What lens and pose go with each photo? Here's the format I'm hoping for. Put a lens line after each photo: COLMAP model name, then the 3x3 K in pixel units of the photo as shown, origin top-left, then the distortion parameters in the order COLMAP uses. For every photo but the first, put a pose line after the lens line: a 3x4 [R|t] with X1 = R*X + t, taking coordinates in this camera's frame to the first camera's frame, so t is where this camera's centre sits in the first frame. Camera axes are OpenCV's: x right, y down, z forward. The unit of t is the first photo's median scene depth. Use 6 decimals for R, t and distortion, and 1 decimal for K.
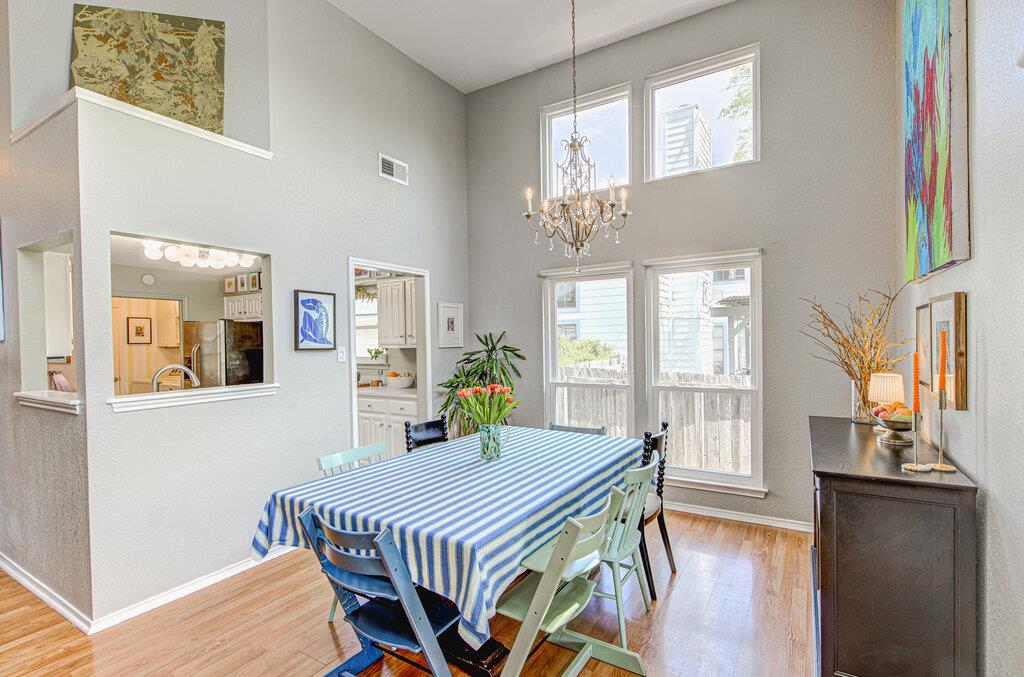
lens RADIAL K [[478.4, 0, 520.7], [0, 478.4, 340.6], [0, 0, 1]] dist [0.002262, 0.000157]
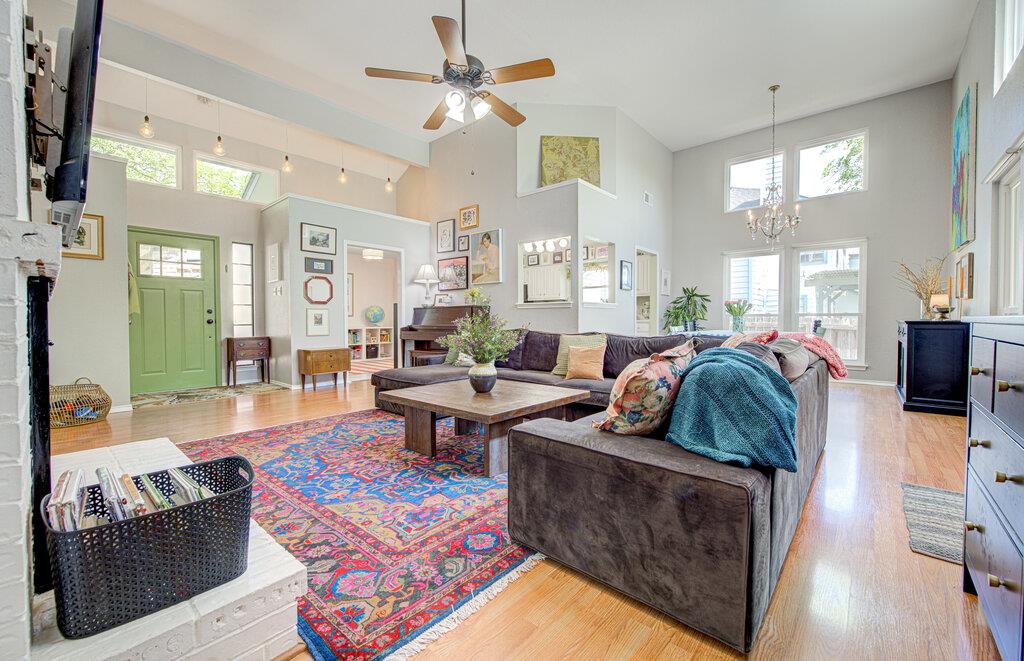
lens RADIAL K [[413.3, 0, 516.2], [0, 413.3, 328.2], [0, 0, 1]] dist [0.000060, 0.000044]
pose [[0.987750, 0.017788, -0.155030, -0.457907], [-0.015271, 0.999732, 0.017413, 0.120921], [0.155299, -0.014832, 0.987756, -0.631119]]
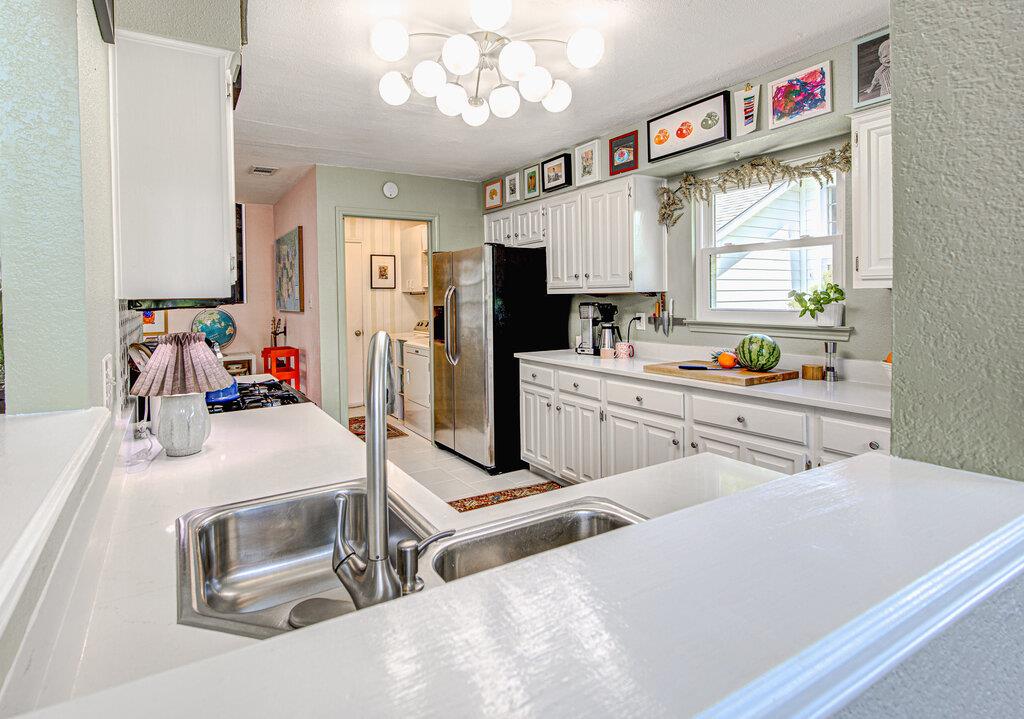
lens RADIAL K [[522.1, 0, 471.0], [0, 522.1, 301.6], [0, 0, 1]] dist [-0.000021, -0.001012]
pose [[0.871691, 0.007697, -0.489996, -0.400219], [-0.000413, 0.999888, 0.014971, 0.022521], [0.490056, -0.012847, 0.871596, 0.517215]]
